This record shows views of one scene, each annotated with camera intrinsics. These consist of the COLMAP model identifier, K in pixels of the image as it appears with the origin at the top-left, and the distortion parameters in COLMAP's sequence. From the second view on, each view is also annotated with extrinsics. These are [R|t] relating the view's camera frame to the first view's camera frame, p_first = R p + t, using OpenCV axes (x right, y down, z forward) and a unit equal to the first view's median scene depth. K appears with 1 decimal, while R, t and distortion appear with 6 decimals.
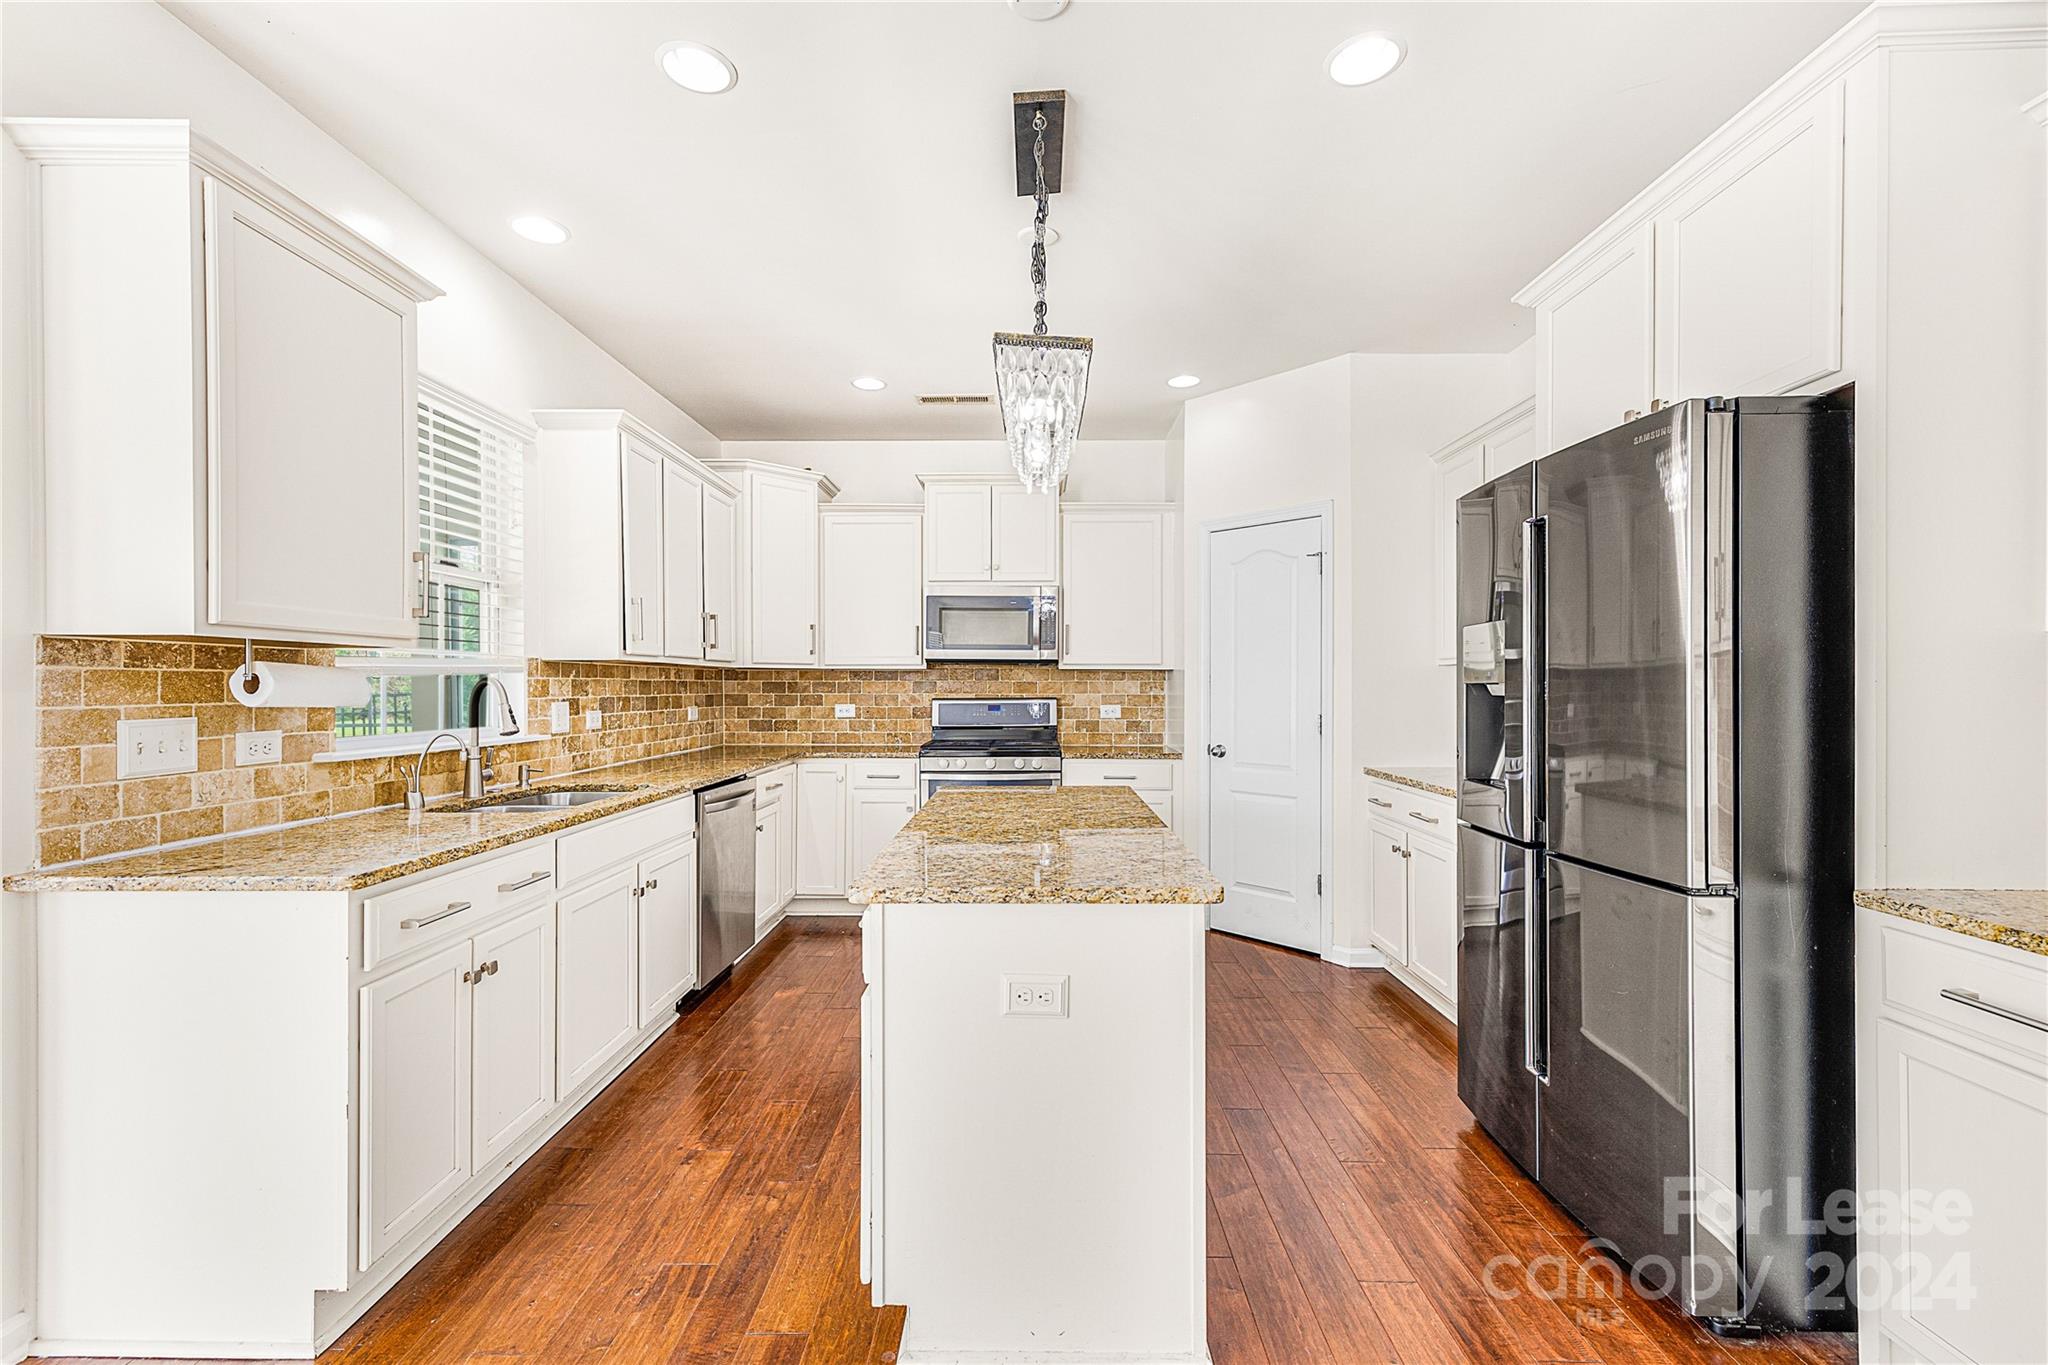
lens RADIAL K [[873.6, 0, 1019.8], [0, 873.6, 682.3], [0, 0, 1]] dist [-0.000066, -0.000468]
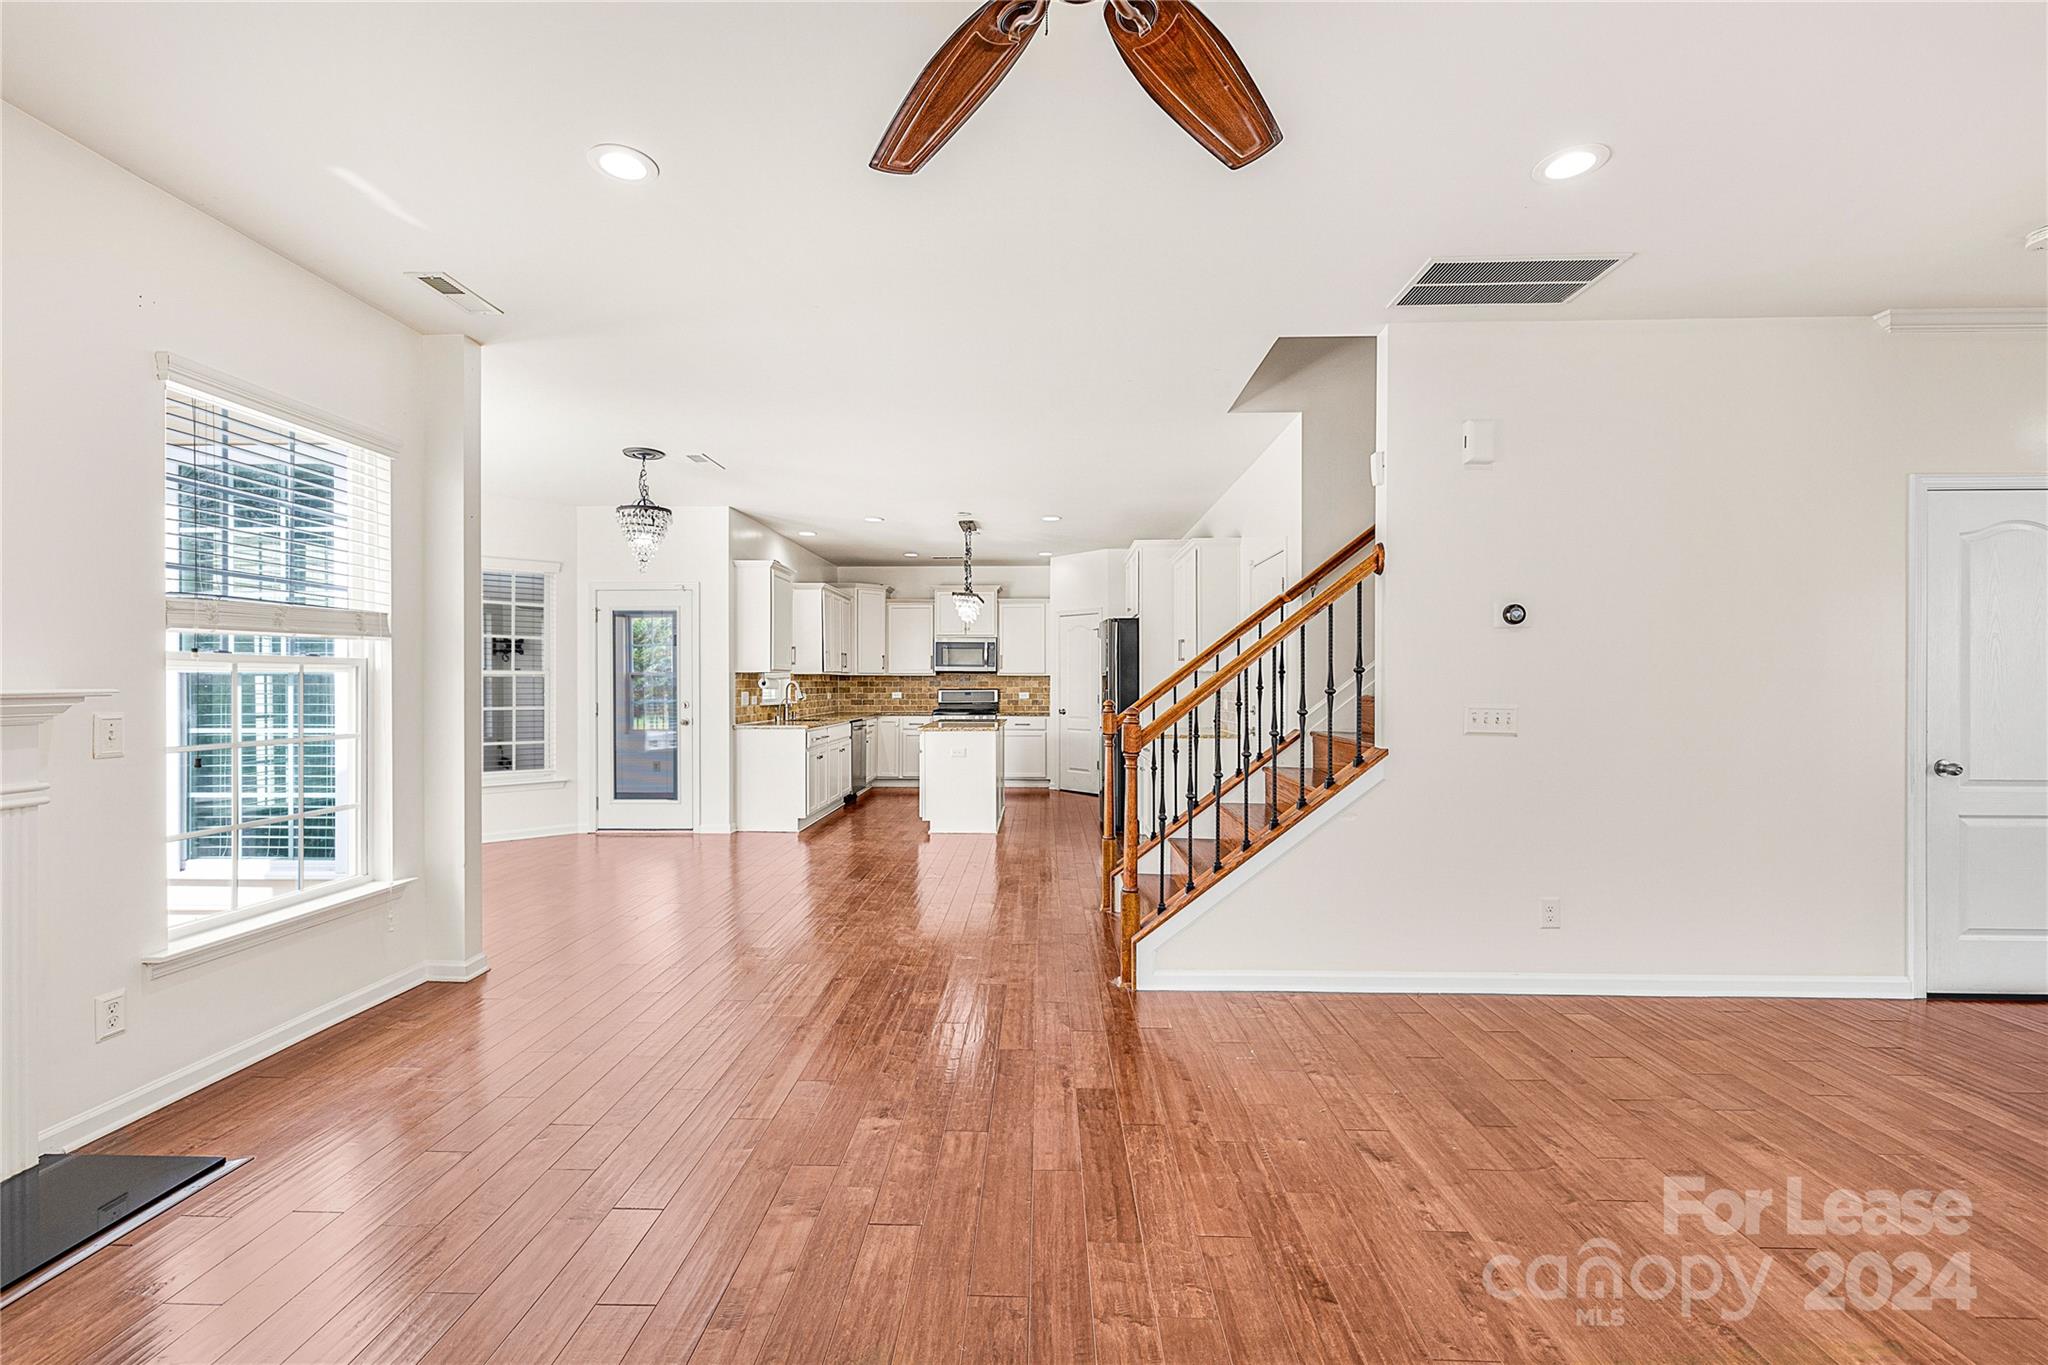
lens RADIAL K [[873.6, 0, 1025.6], [0, 873.6, 692.7], [0, 0, 1]] dist [-0.000066, -0.000468]
pose [[0.999999, 0.000471, -0.001627, 0.119672], [-0.000452, 0.999933, 0.011551, 0.002179], [0.001633, -0.011550, 0.999932, -1.161766]]
